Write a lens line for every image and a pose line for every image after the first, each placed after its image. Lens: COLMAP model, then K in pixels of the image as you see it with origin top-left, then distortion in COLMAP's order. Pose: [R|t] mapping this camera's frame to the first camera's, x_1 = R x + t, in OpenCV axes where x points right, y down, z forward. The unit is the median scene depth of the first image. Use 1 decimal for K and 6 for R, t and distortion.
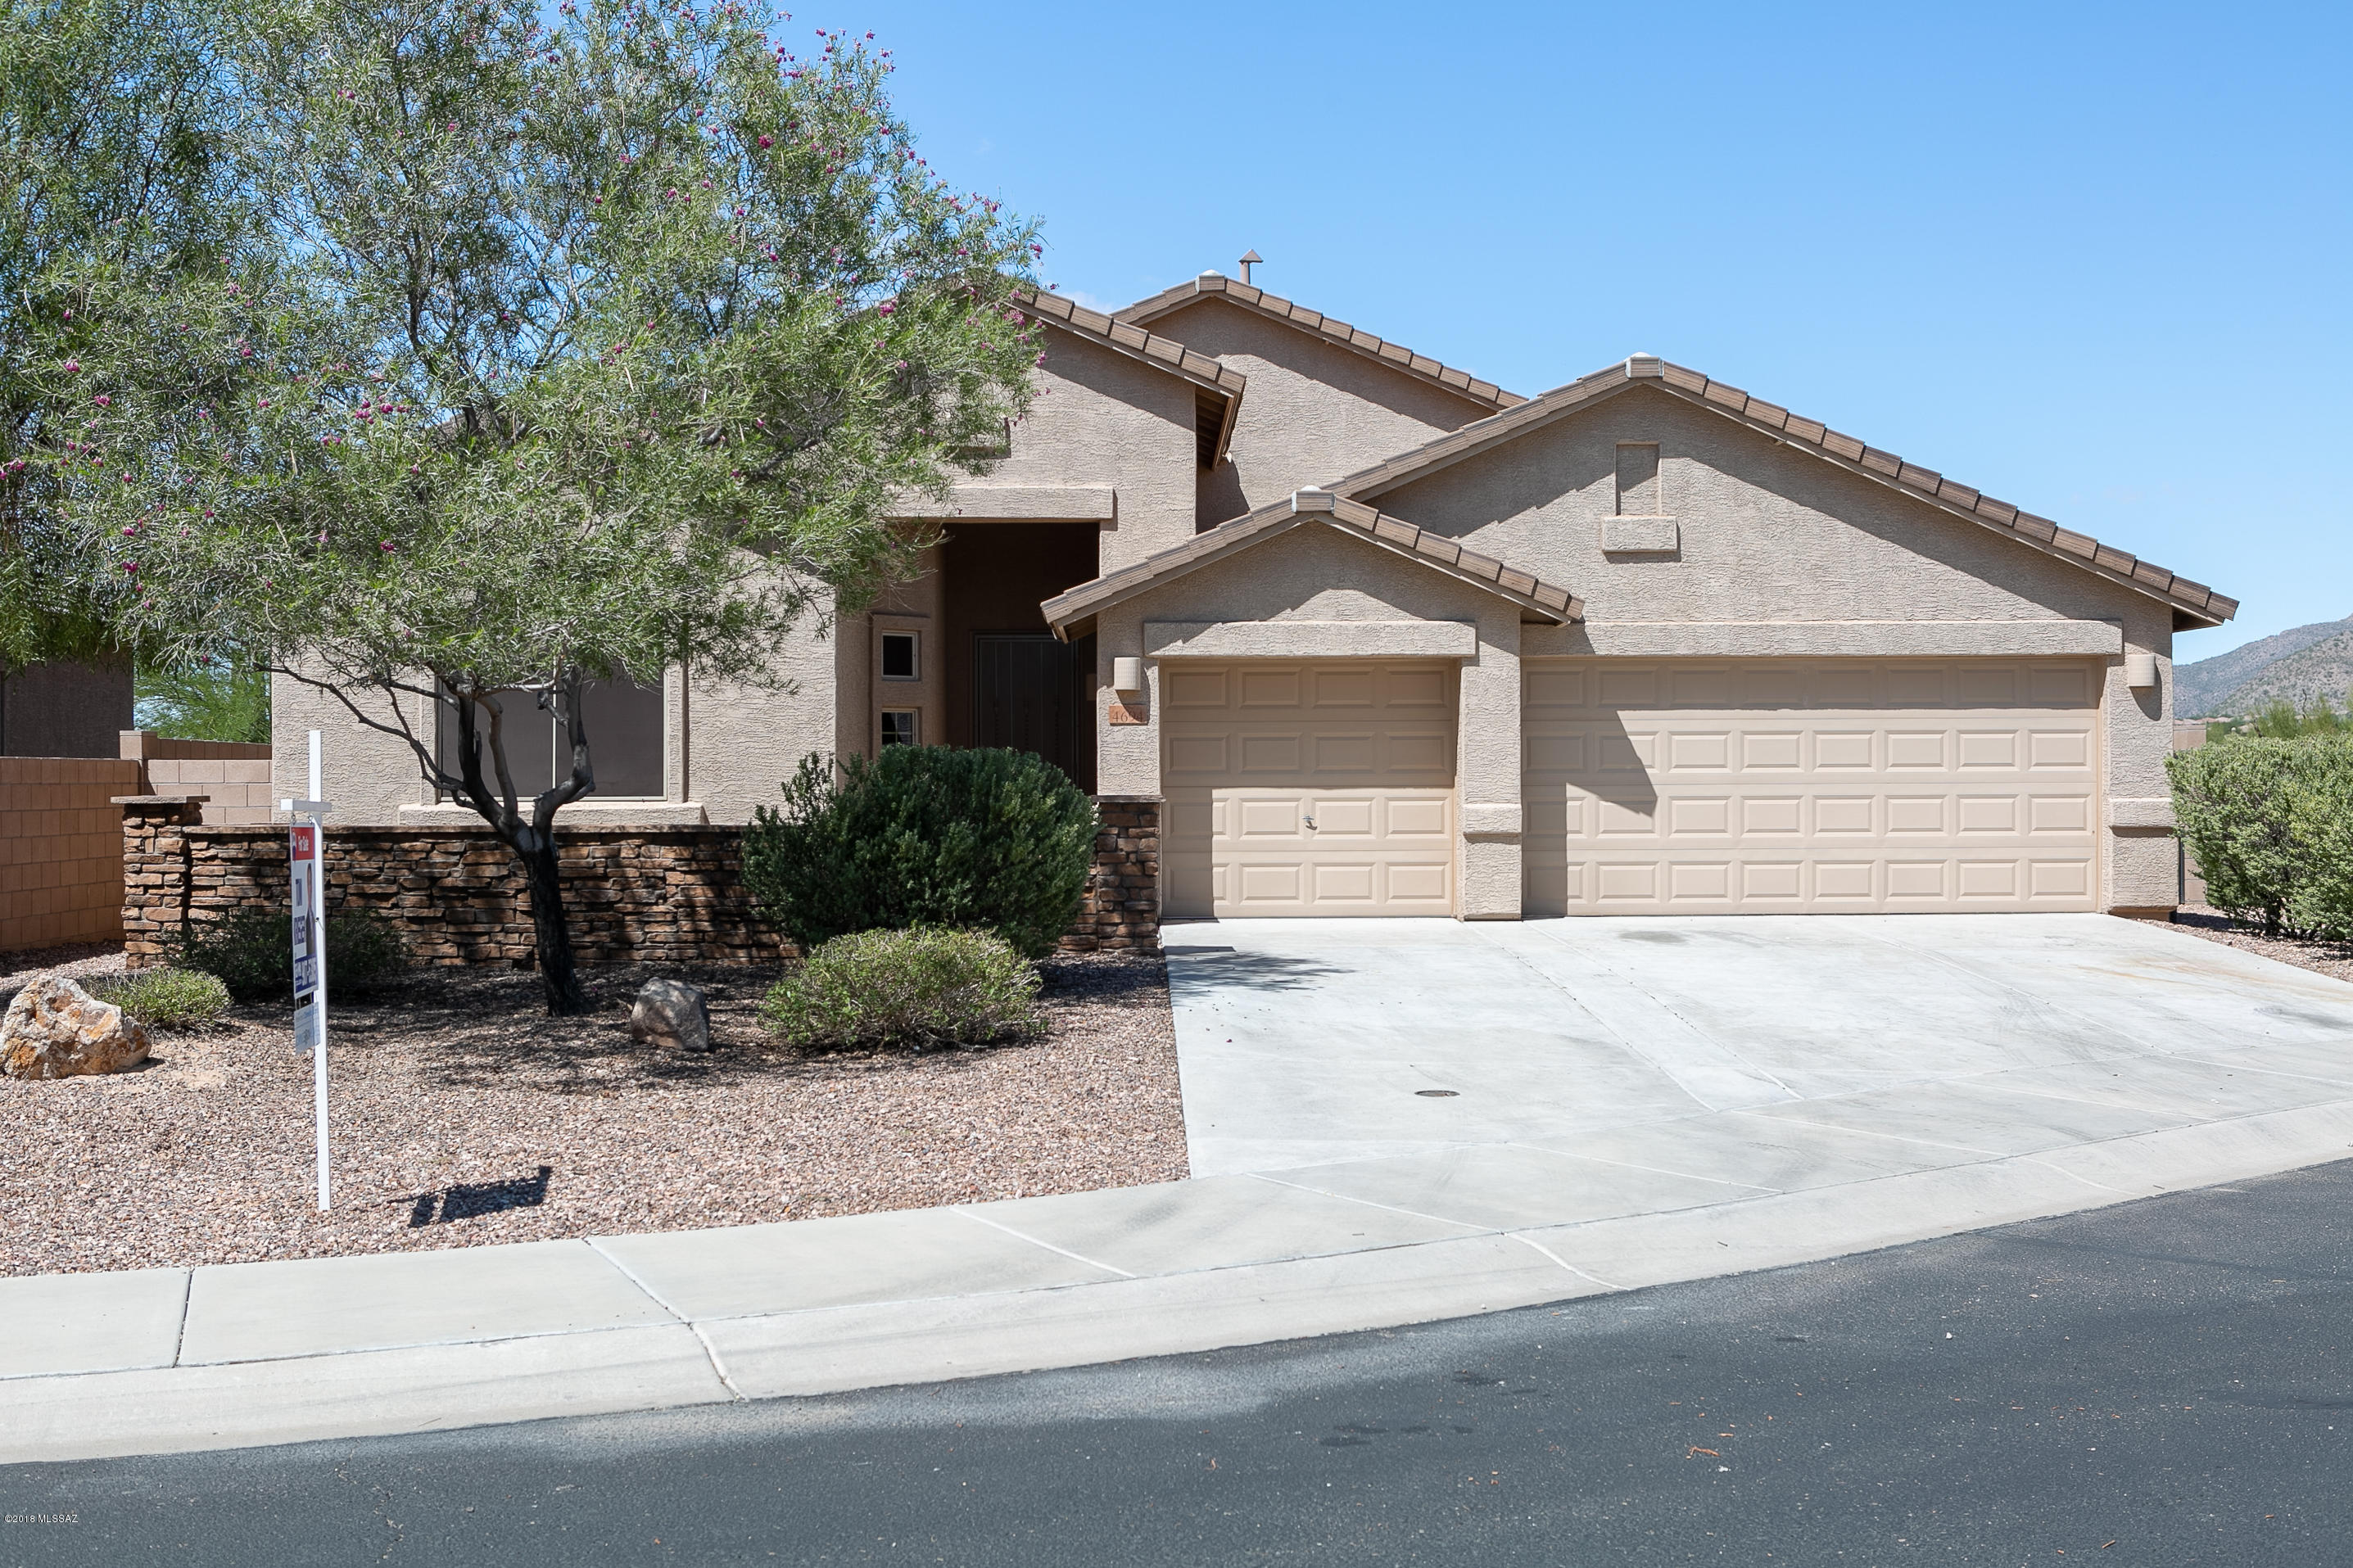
lens RADIAL K [[2891.9, 0, 1176.6], [0, 2891.9, 781.9], [0, 0, 1]] dist [-0.015289, 0.000000]
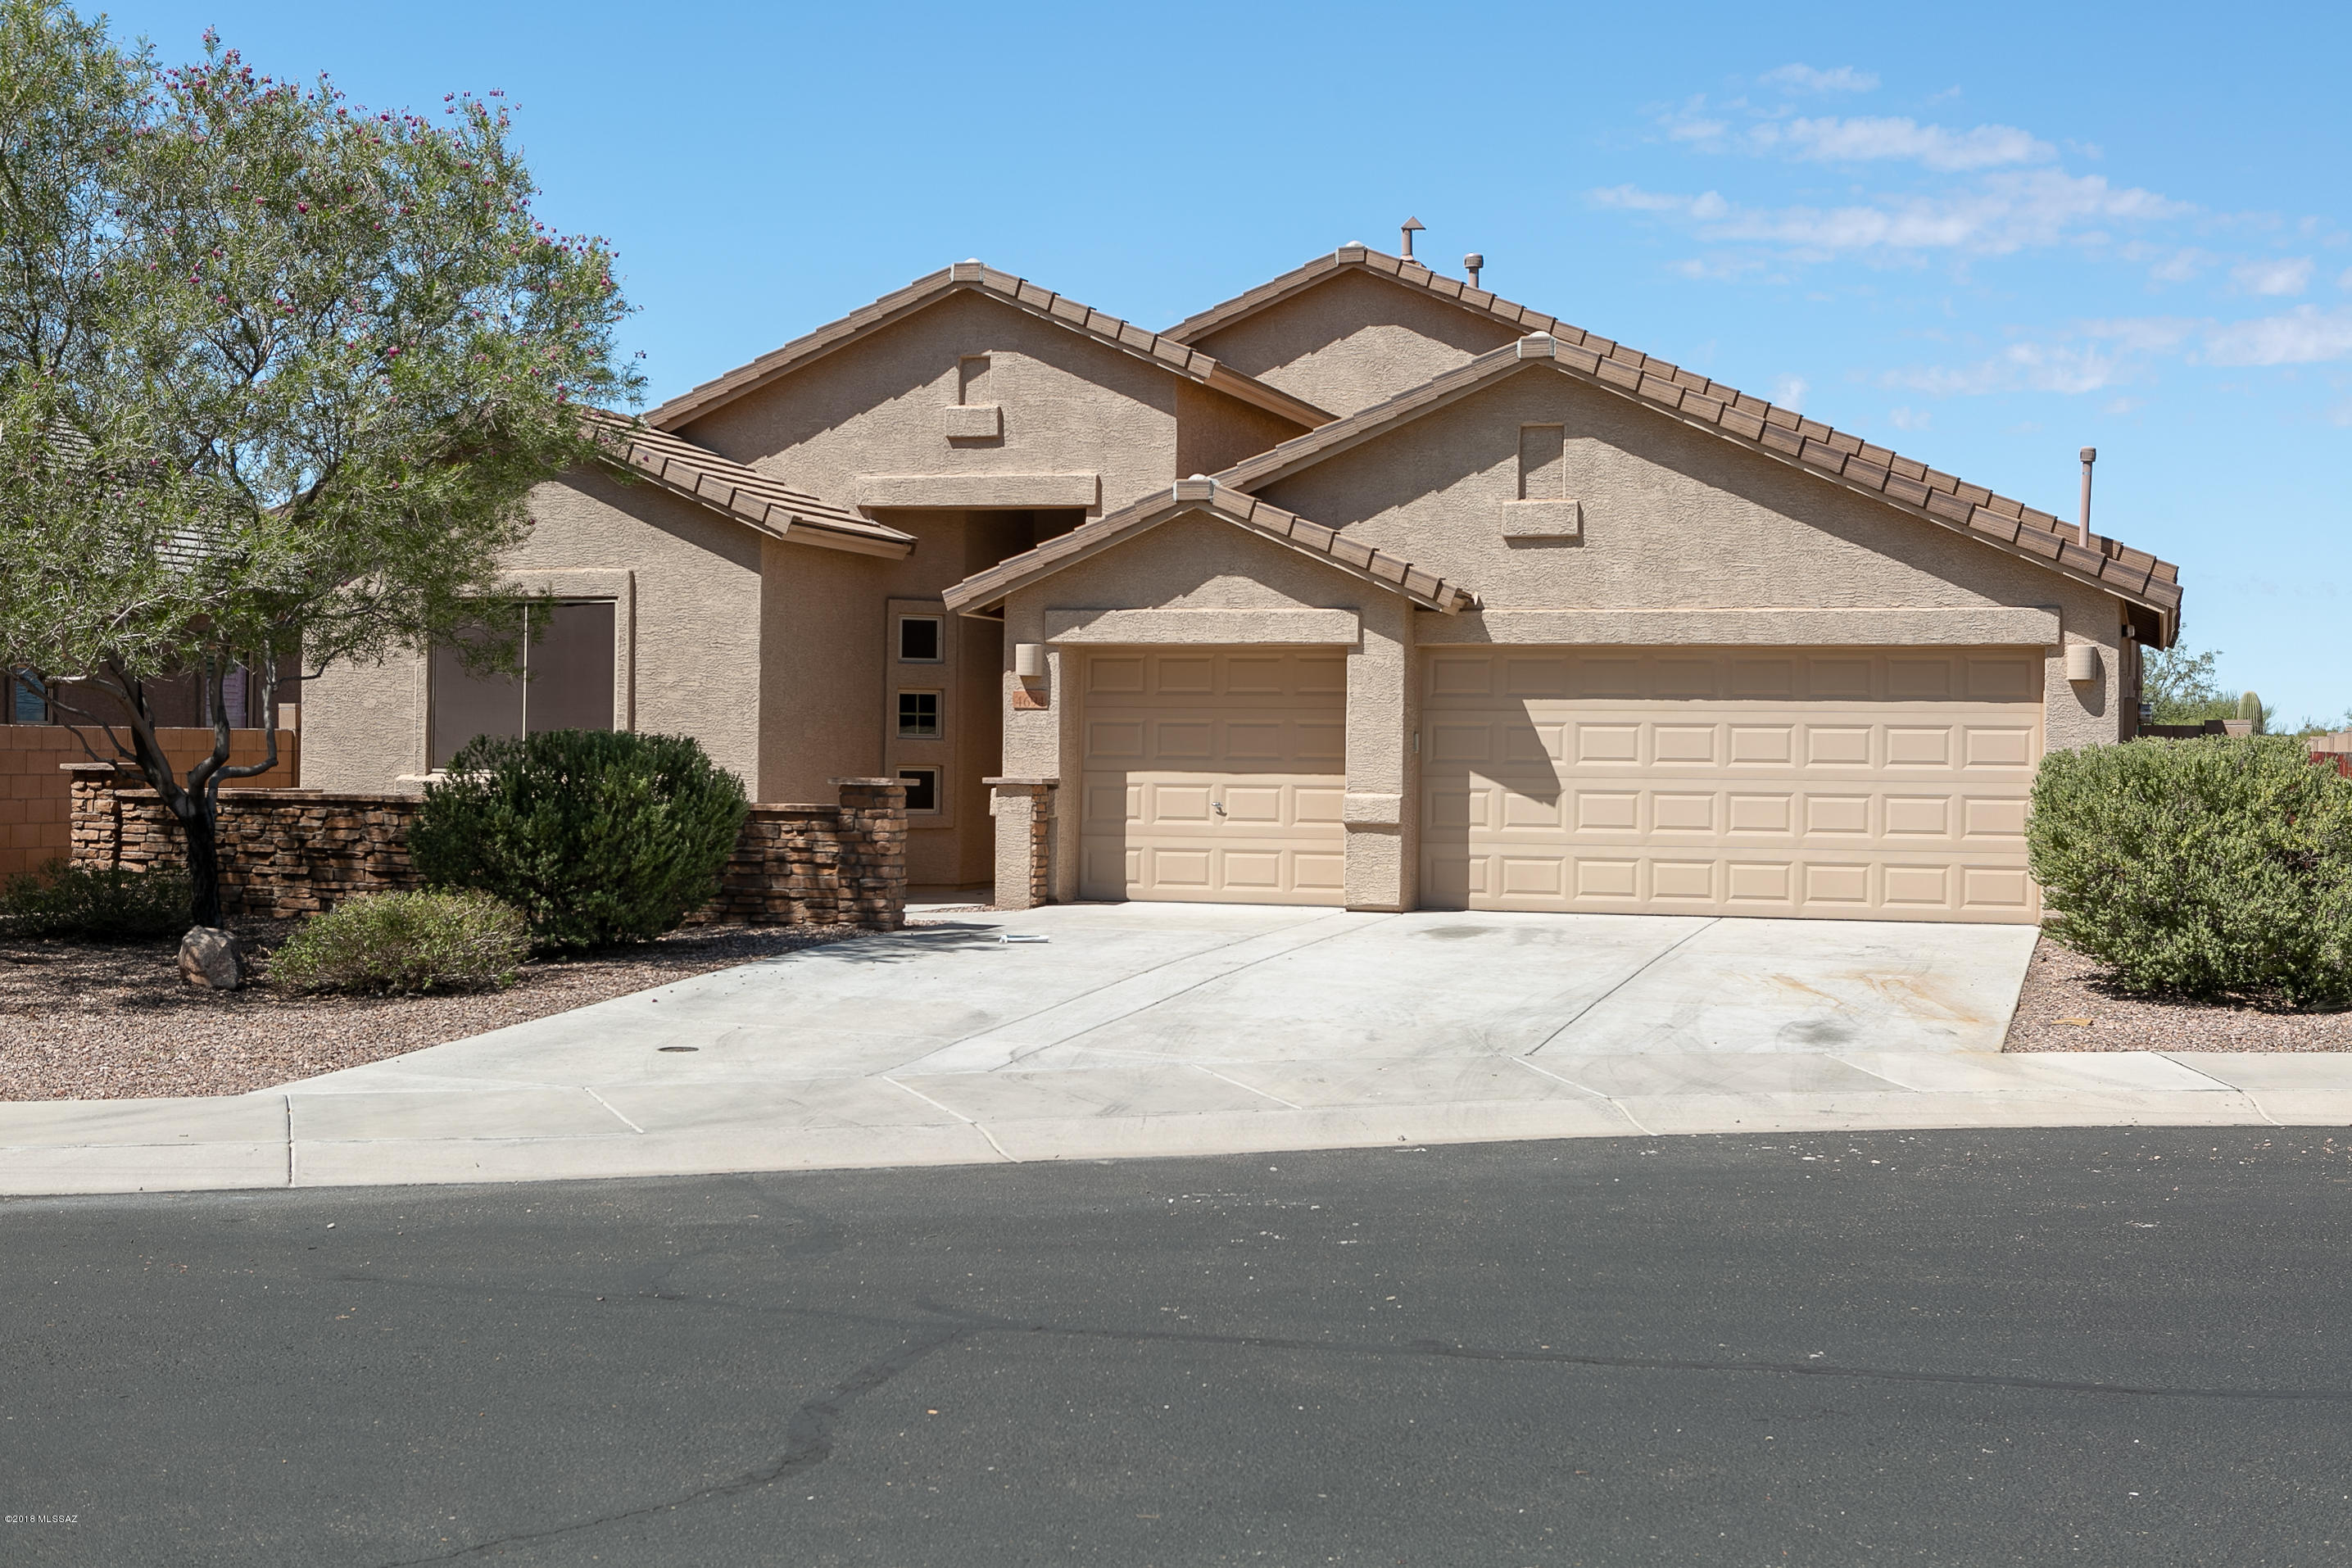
lens RADIAL K [[3276.8, 0, 1175.8], [0, 3276.8, 781.7], [0, 0, 1]] dist [-0.003049, 0.000000]
pose [[0.941496, 0.018554, -0.336512, 0.417274], [-0.015923, 0.999817, 0.010575, -0.007105], [0.336647, -0.004598, 0.941620, -0.077011]]
